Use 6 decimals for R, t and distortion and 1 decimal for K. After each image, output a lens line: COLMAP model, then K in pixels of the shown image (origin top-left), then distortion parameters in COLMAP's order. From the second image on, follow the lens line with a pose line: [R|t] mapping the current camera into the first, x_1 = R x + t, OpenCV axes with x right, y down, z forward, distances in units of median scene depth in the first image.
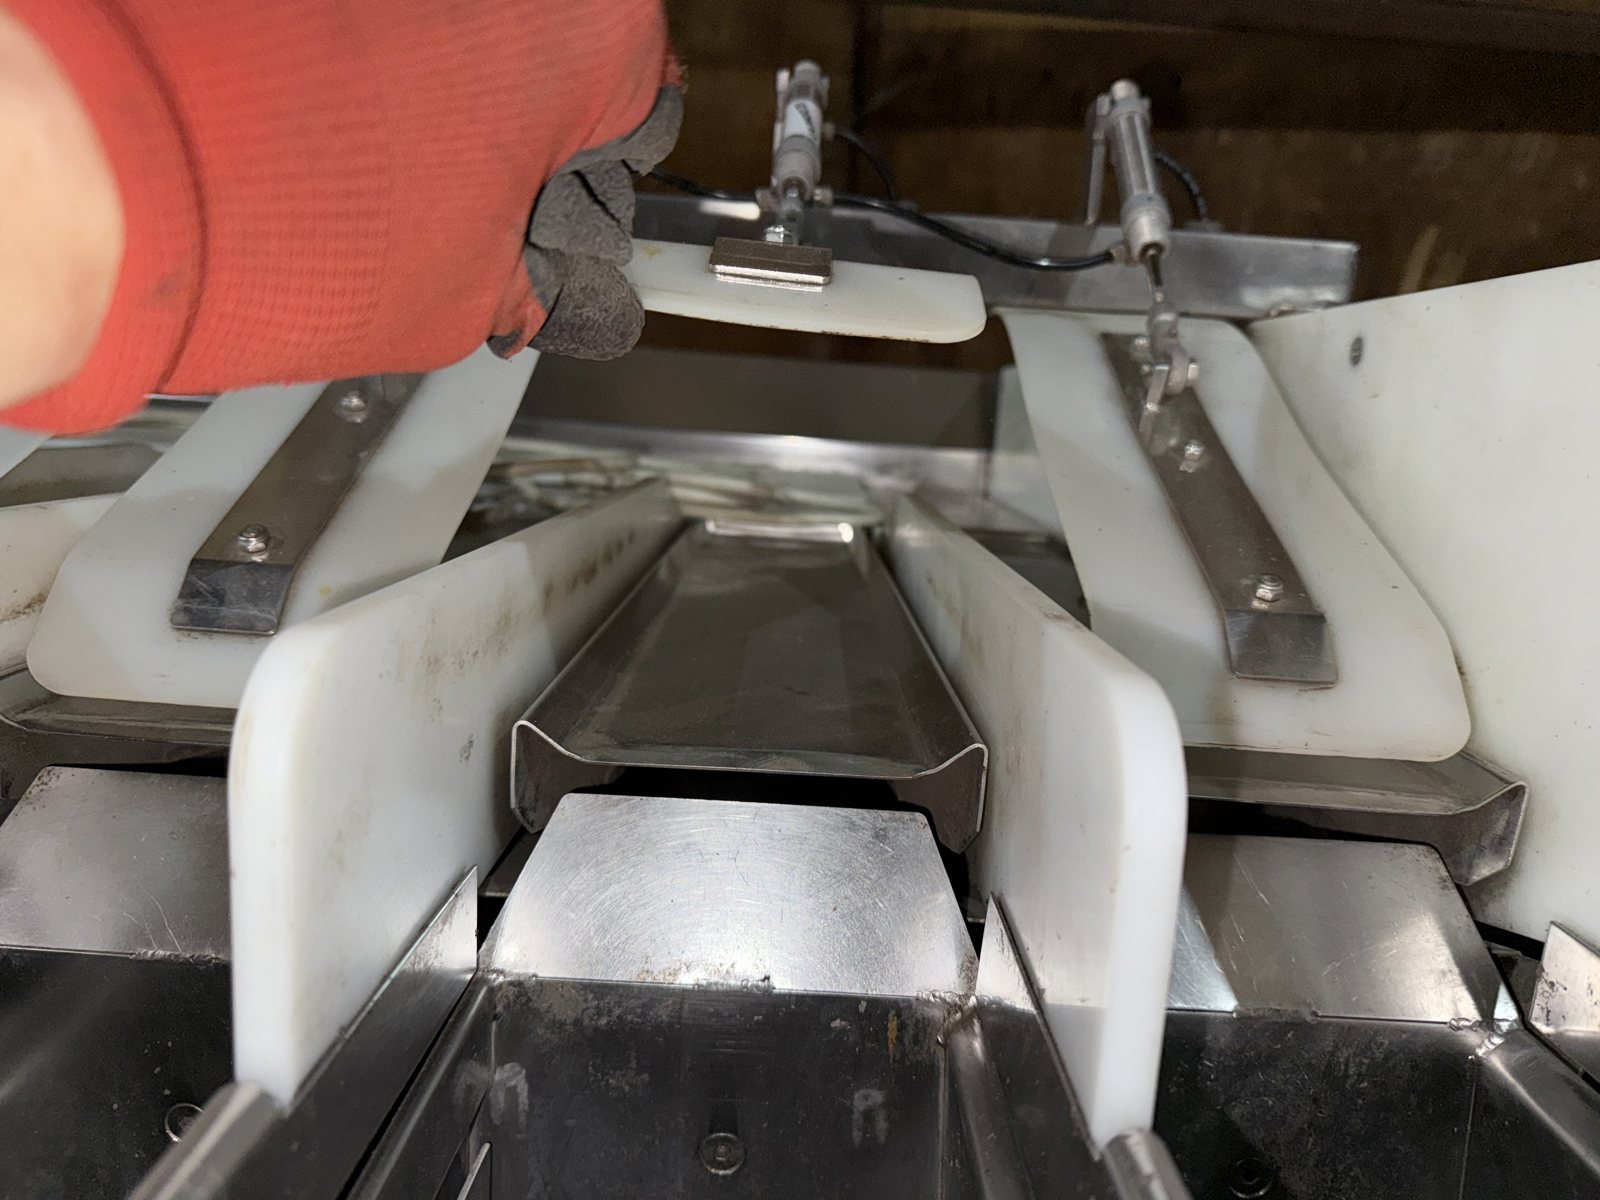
lens RADIAL K [[1128.8, 0, 800.0], [0, 1128.8, 600.0], [0, 0, 1]] dist [0.031043, -0.042146]
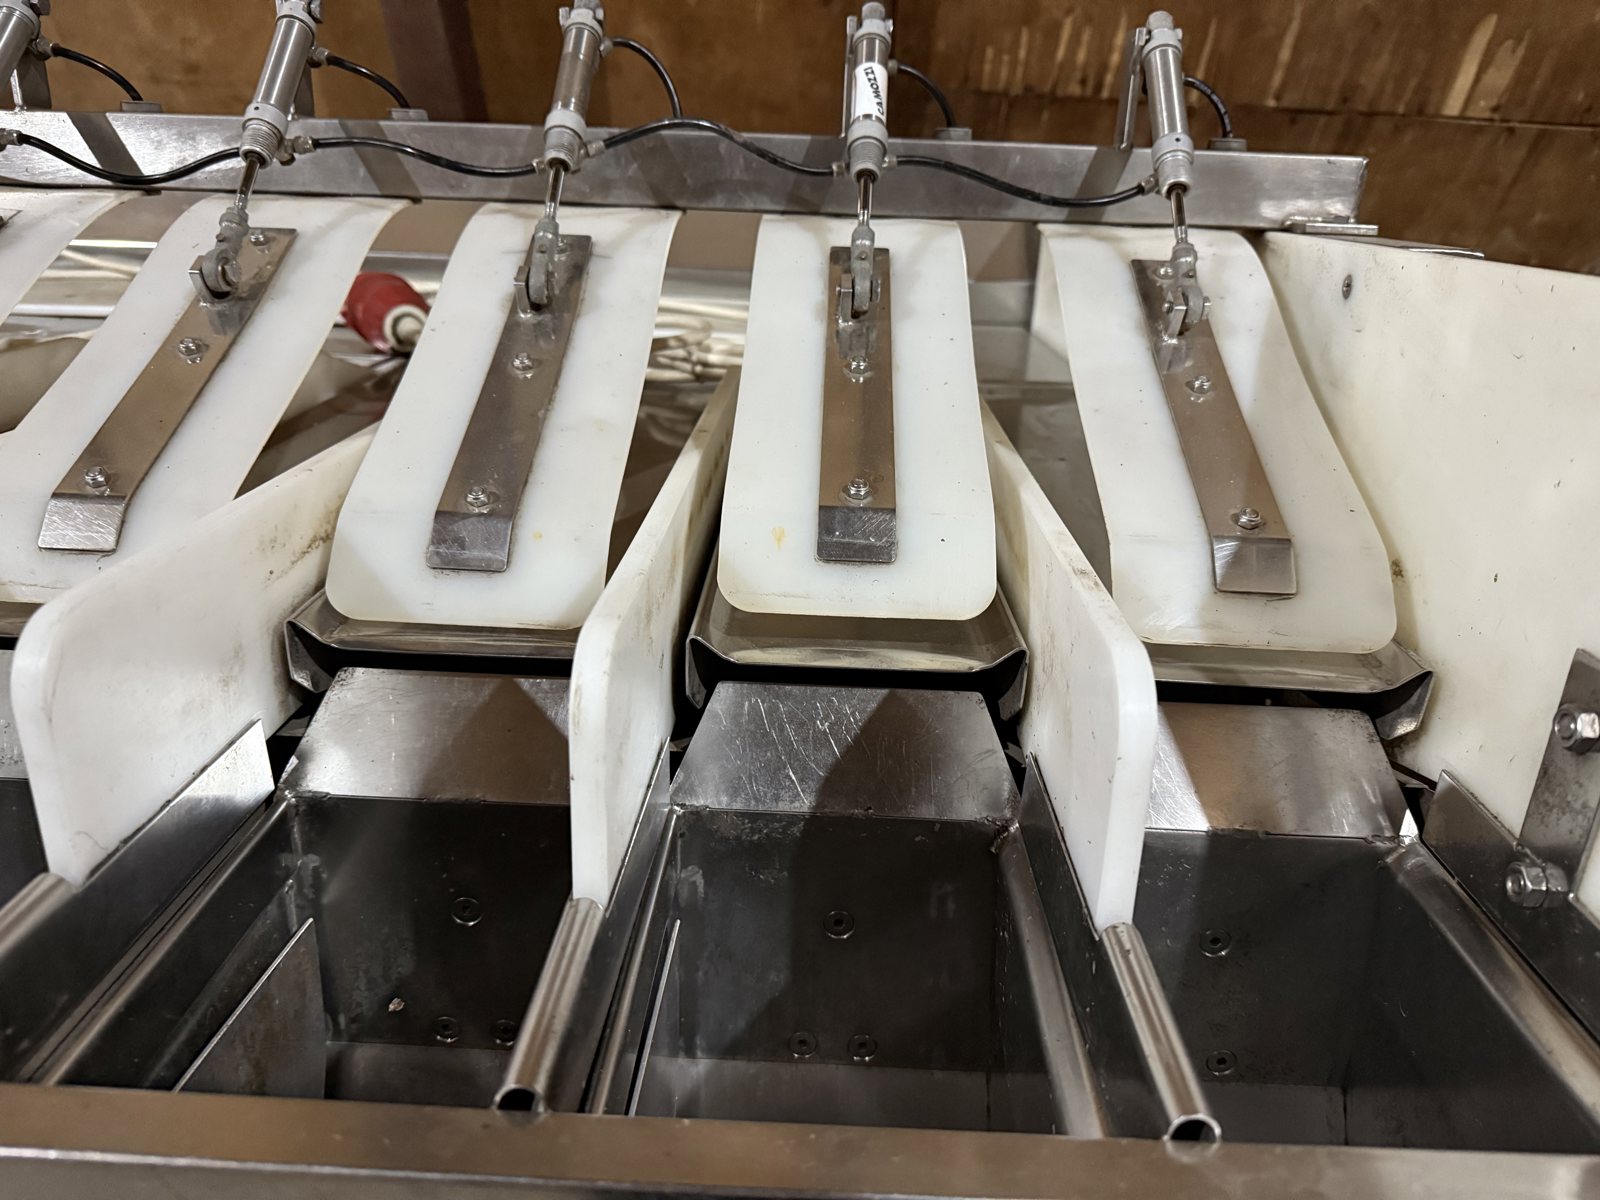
lens RADIAL K [[1096.5, 0, 794.6], [0, 1096.5, 570.8], [0, 0, 1]] dist [0.190808, -0.340342]
pose [[0.999072, -0.016645, -0.039730, -0.060554], [0.022955, 0.986181, 0.164073, -0.181564], [0.036450, -0.164832, 0.985648, -0.309864]]
